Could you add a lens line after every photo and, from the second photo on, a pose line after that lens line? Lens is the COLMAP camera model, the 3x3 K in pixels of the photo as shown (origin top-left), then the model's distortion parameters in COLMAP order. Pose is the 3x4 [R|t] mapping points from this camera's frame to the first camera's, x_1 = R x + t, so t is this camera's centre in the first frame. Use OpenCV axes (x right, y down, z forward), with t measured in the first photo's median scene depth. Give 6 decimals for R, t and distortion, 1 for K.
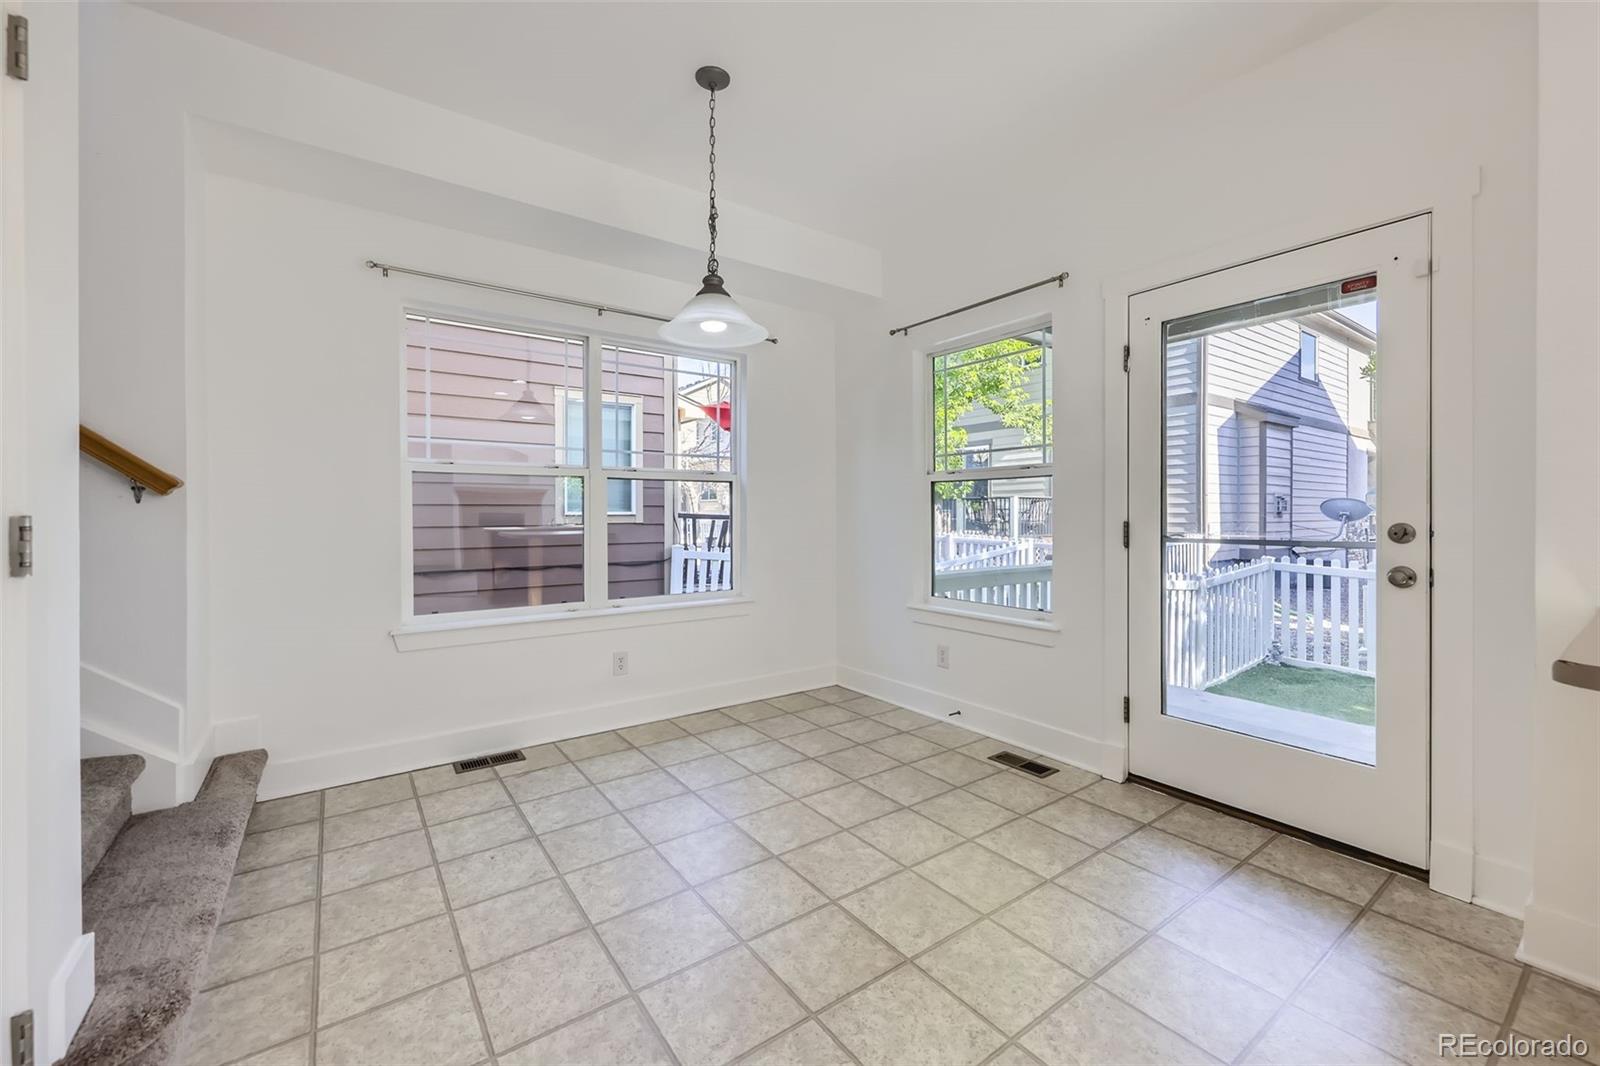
lens RADIAL K [[636.0, 0, 797.1], [0, 636.0, 528.2], [0, 0, 1]] dist [0.002801, -0.000004]
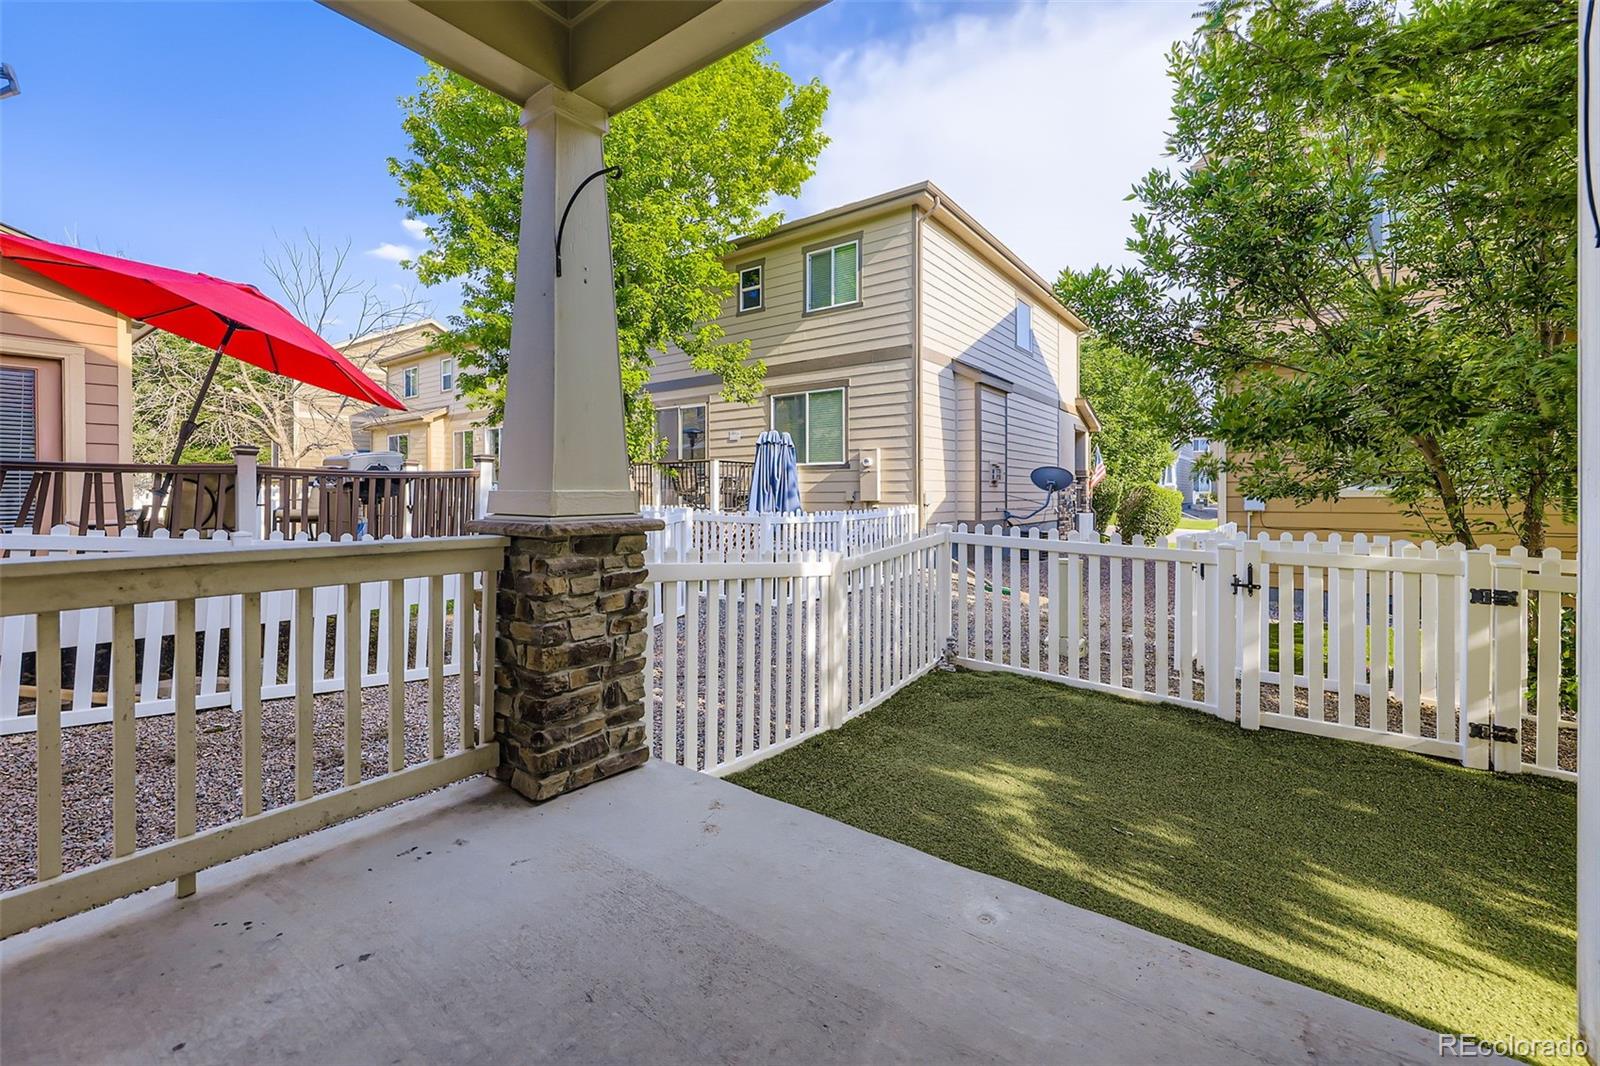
lens RADIAL K [[655.5, 0, 803.5], [0, 655.5, 508.3], [0, 0, 1]] dist [0.000689, 0.000002]
pose [[0.948064, -0.007198, 0.317997, 0.185452], [0.006663, 0.999974, 0.002770, 0.011092], [-0.318009, -0.000507, 0.948088, 0.174480]]
